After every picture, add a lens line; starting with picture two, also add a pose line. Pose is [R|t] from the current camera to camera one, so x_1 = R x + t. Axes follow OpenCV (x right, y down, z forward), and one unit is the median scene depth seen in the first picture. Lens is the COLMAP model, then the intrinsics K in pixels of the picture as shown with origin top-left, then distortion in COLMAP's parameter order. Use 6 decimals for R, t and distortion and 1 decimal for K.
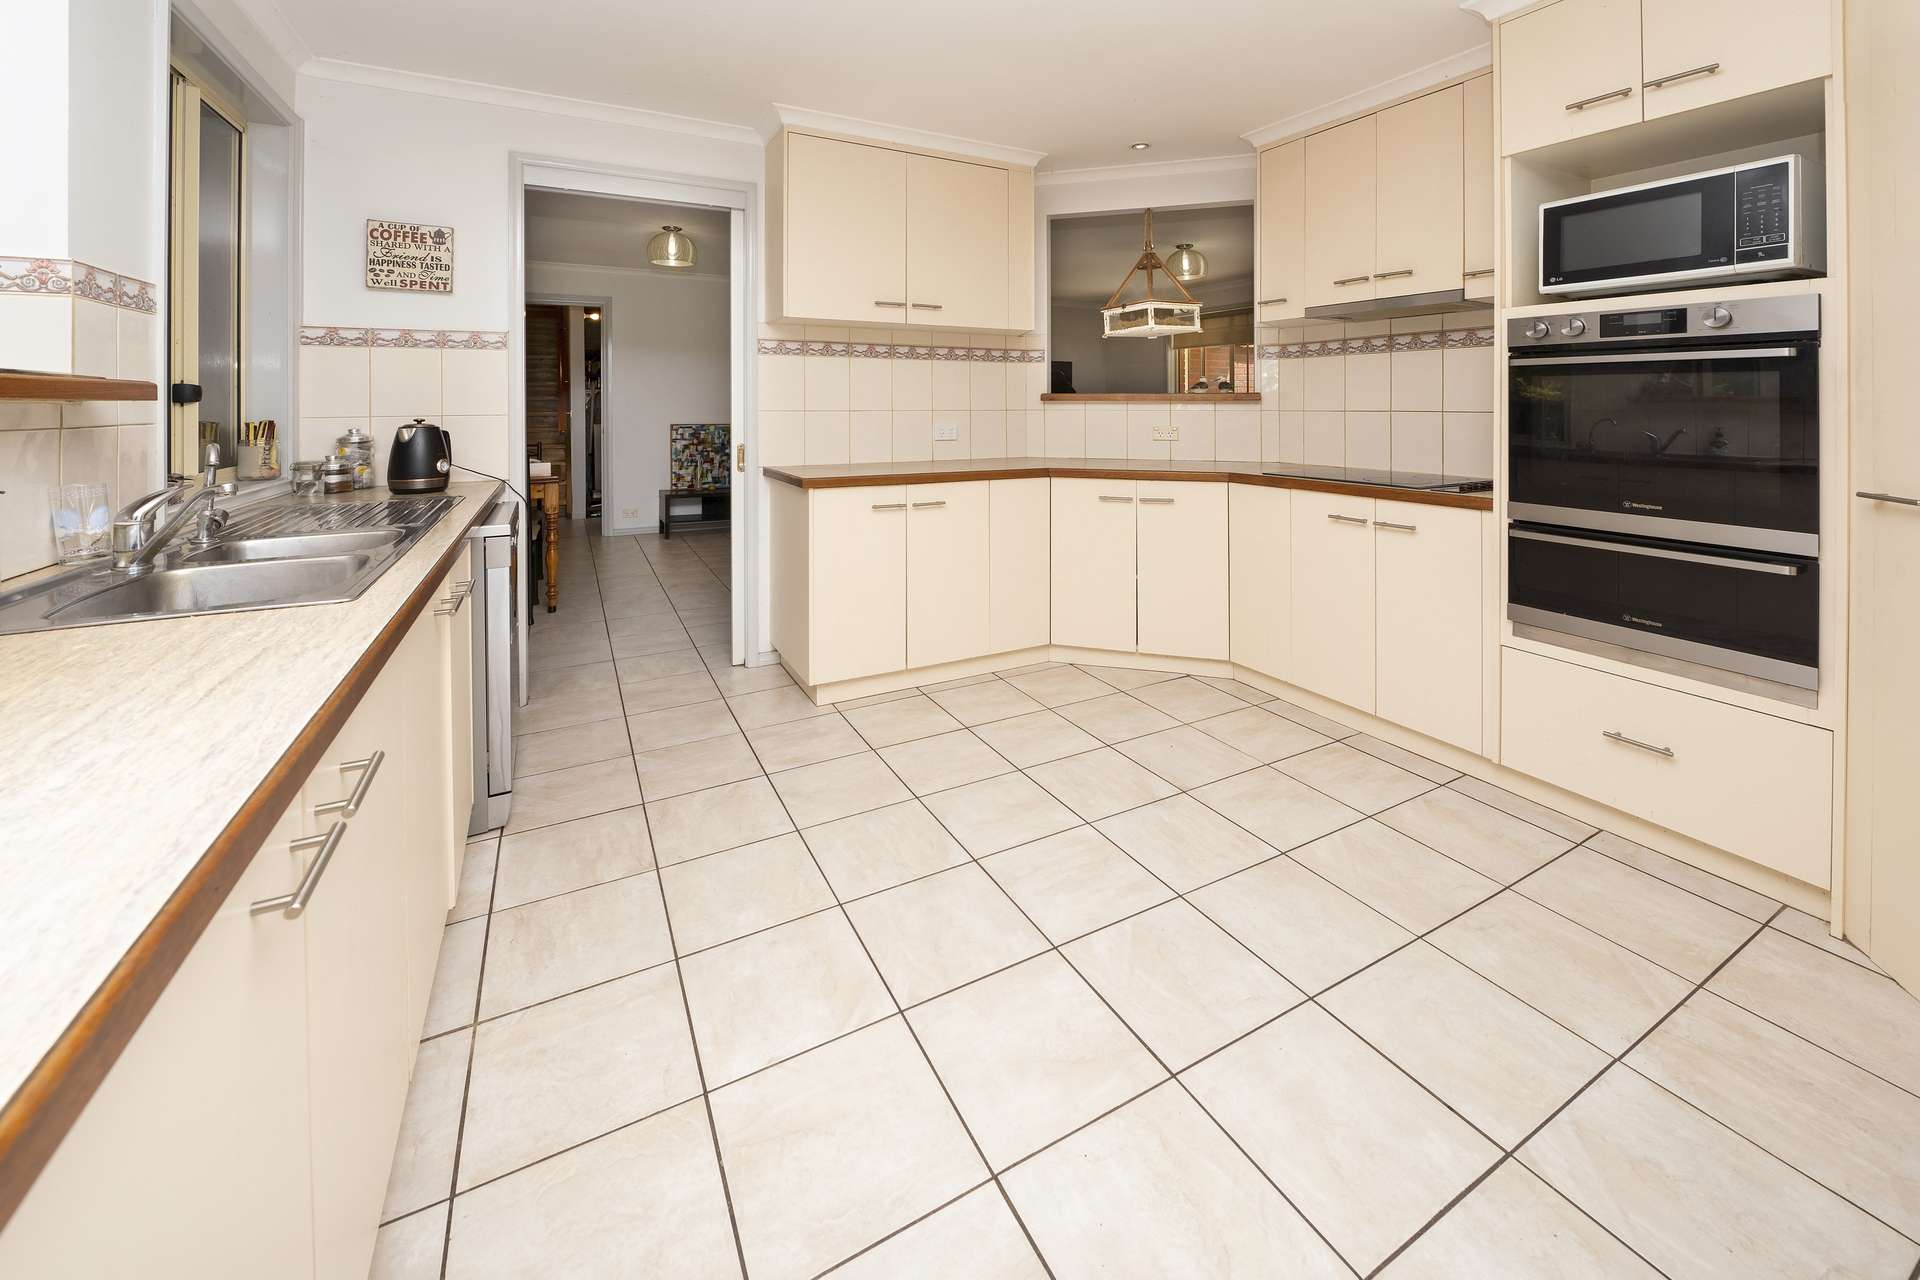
lens RADIAL K [[775.4, 0, 960.0], [0, 775.4, 640.0], [0, 0, 1]] dist [-0.001542, -0.000171]
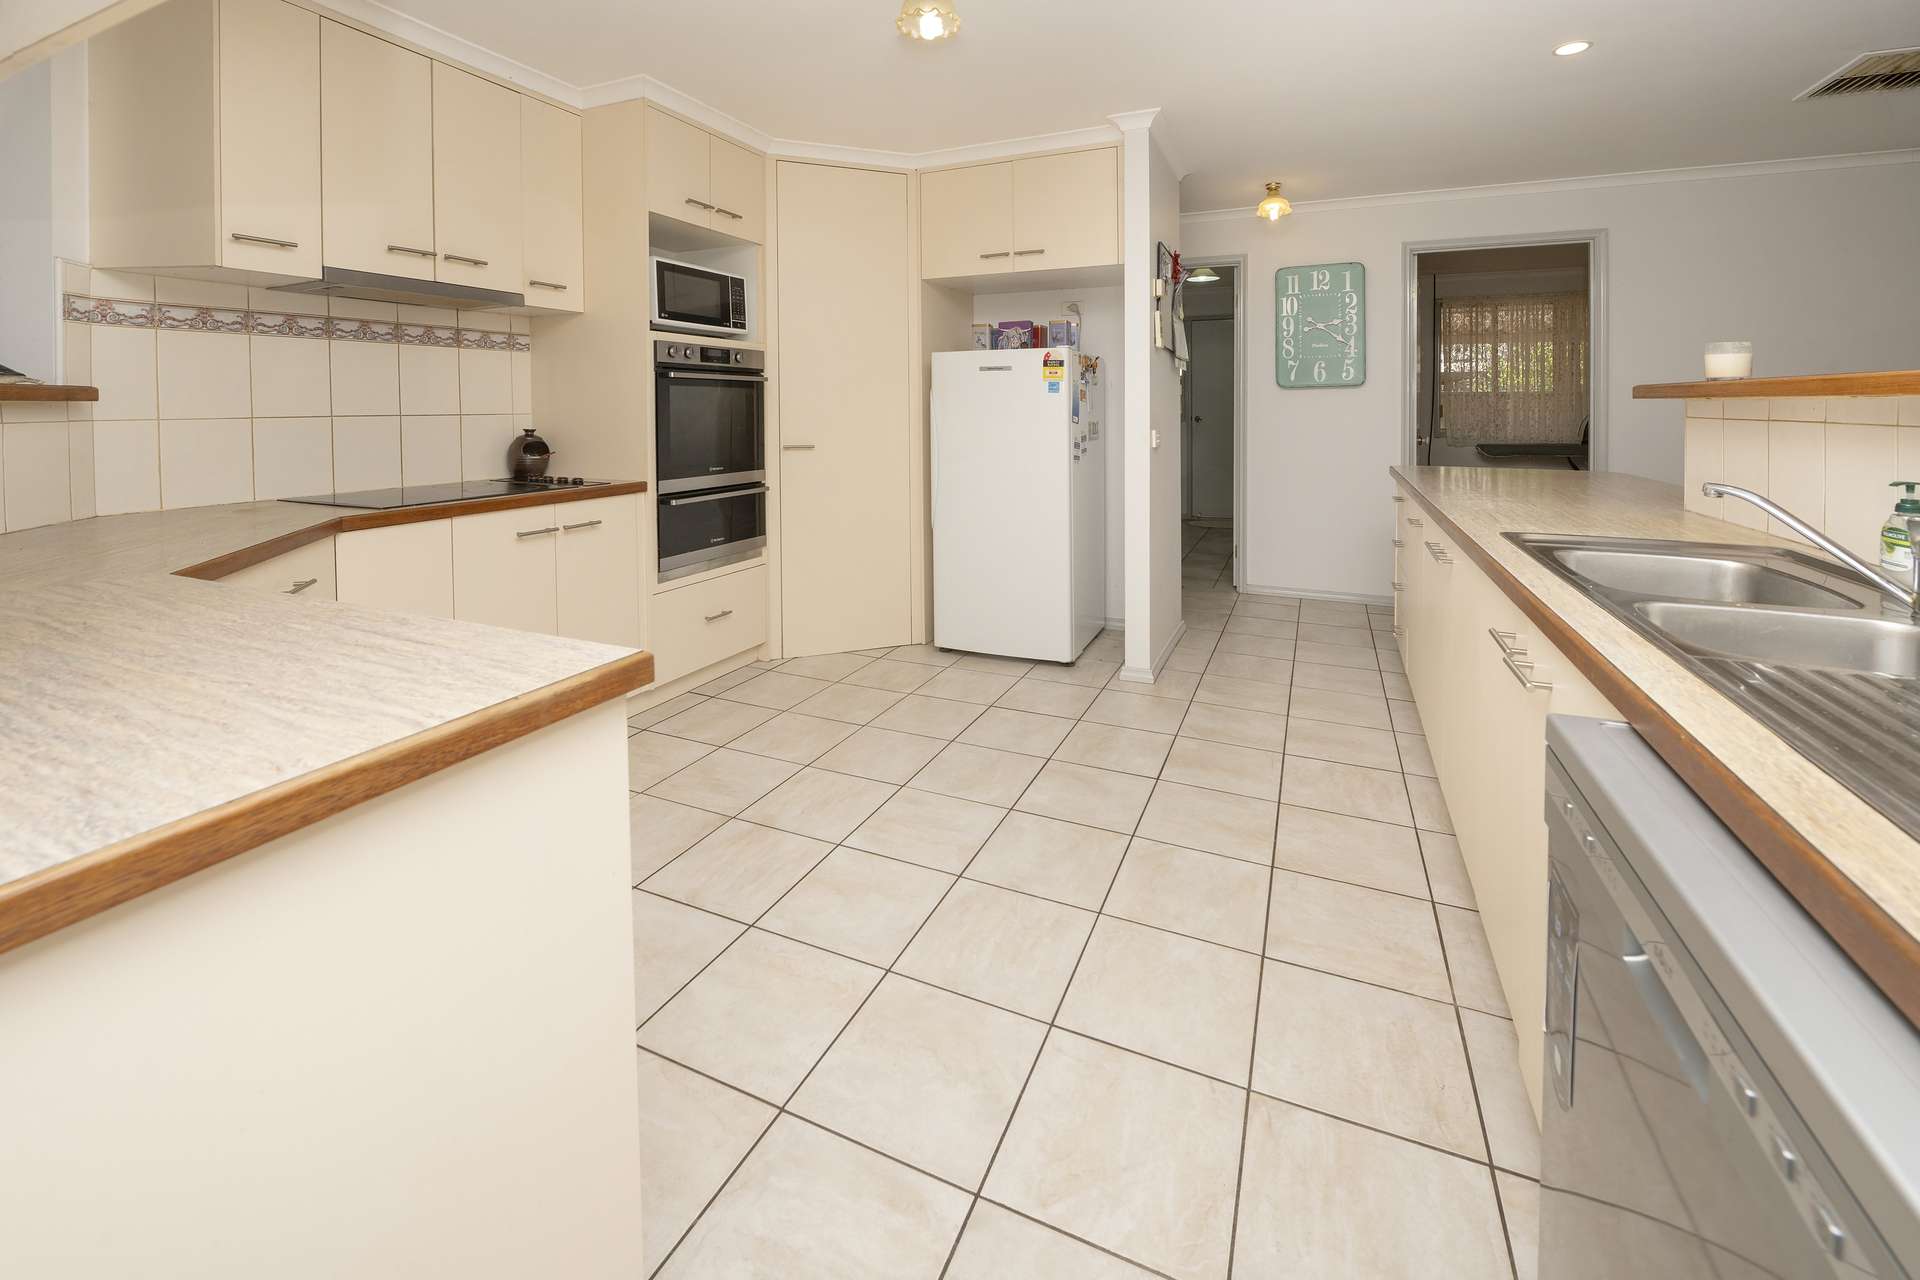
lens RADIAL K [[775.4, 0, 960.0], [0, 775.4, 640.0], [0, 0, 1]] dist [-0.001542, -0.000171]
pose [[-0.630509, -0.224063, 0.743138, -0.541160], [0.227551, 0.862000, 0.452964, -0.362712], [-0.742078, 0.454699, -0.492513, 1.189416]]
